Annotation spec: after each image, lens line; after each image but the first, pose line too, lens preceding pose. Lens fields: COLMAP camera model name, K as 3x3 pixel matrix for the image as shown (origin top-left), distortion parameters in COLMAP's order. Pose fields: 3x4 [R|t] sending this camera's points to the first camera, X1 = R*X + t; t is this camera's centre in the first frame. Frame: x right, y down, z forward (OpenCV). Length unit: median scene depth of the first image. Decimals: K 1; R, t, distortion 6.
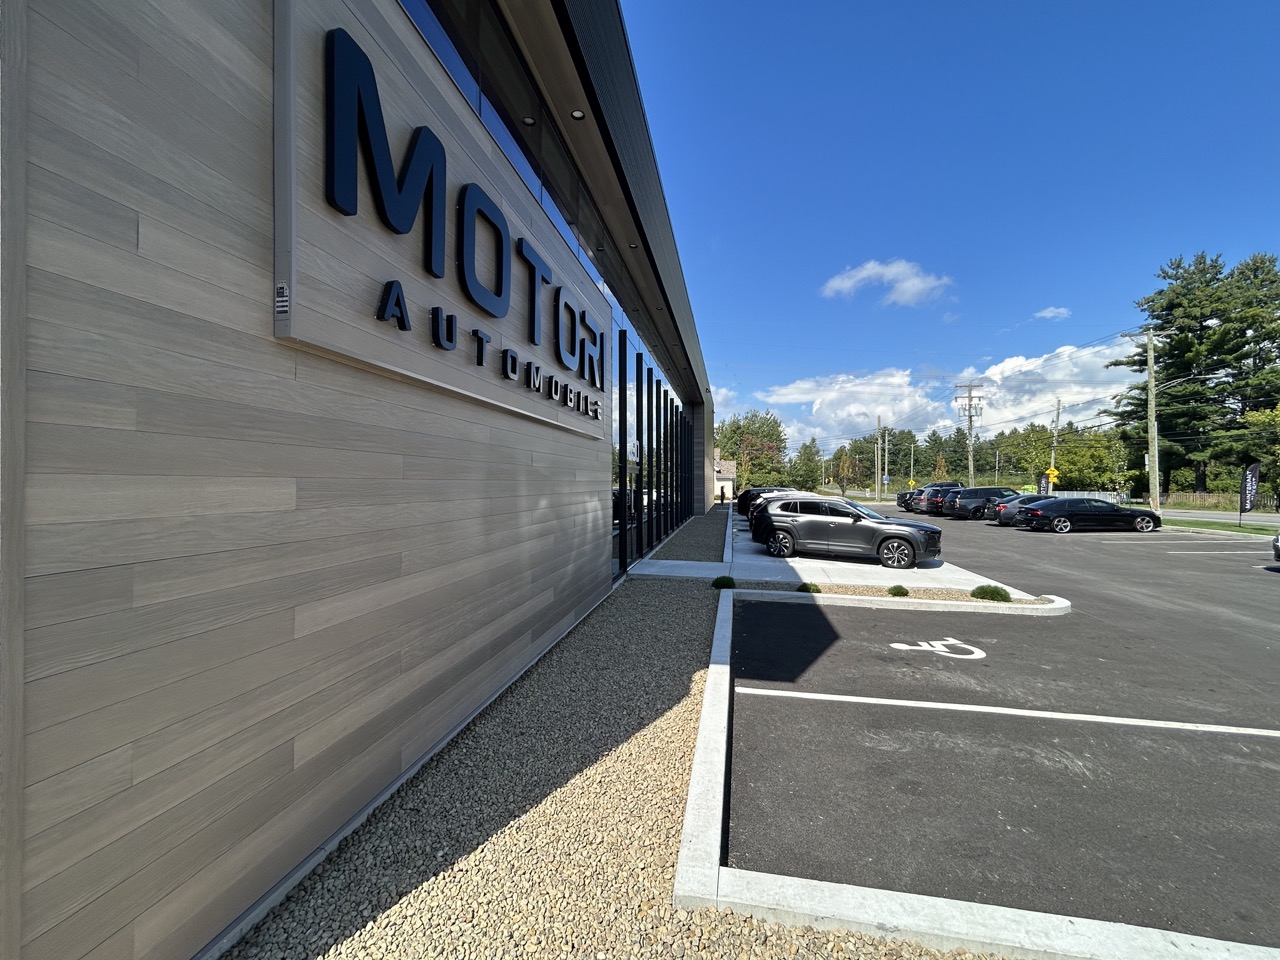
lens RADIAL K [[515.4, 0, 624.9], [0, 515.4, 480.0], [0, 0, 1]] dist [0.017256, -0.010346]
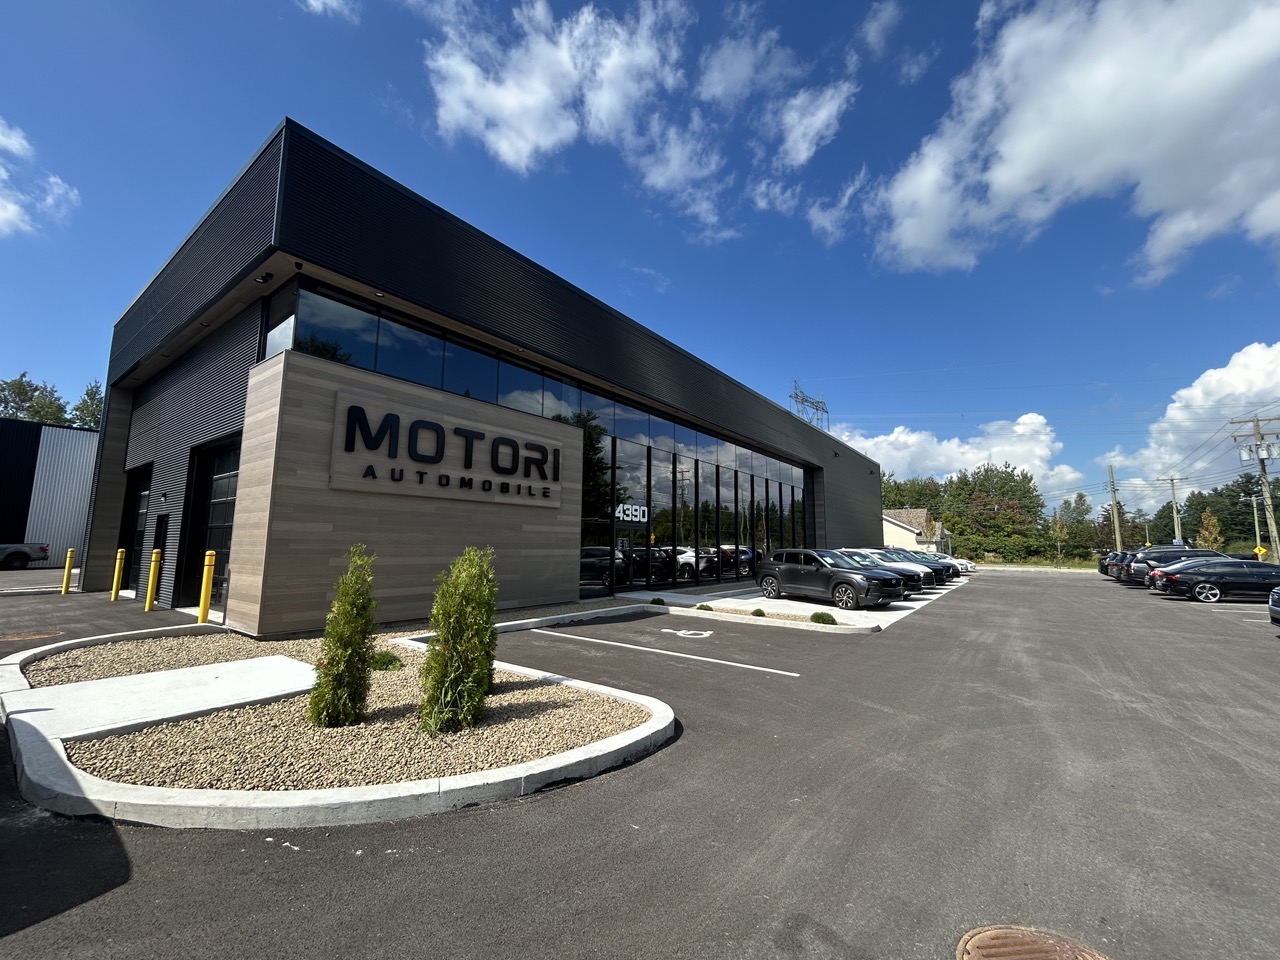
lens RADIAL K [[518.4, 0, 635.7], [0, 518.4, 479.4], [0, 0, 1]] dist [0.000779, -0.000004]
pose [[0.899600, -0.045543, -0.434334, 2.416061], [-0.008953, 0.992415, -0.122607, 0.098214], [0.436623, 0.114186, 0.892369, -1.170019]]
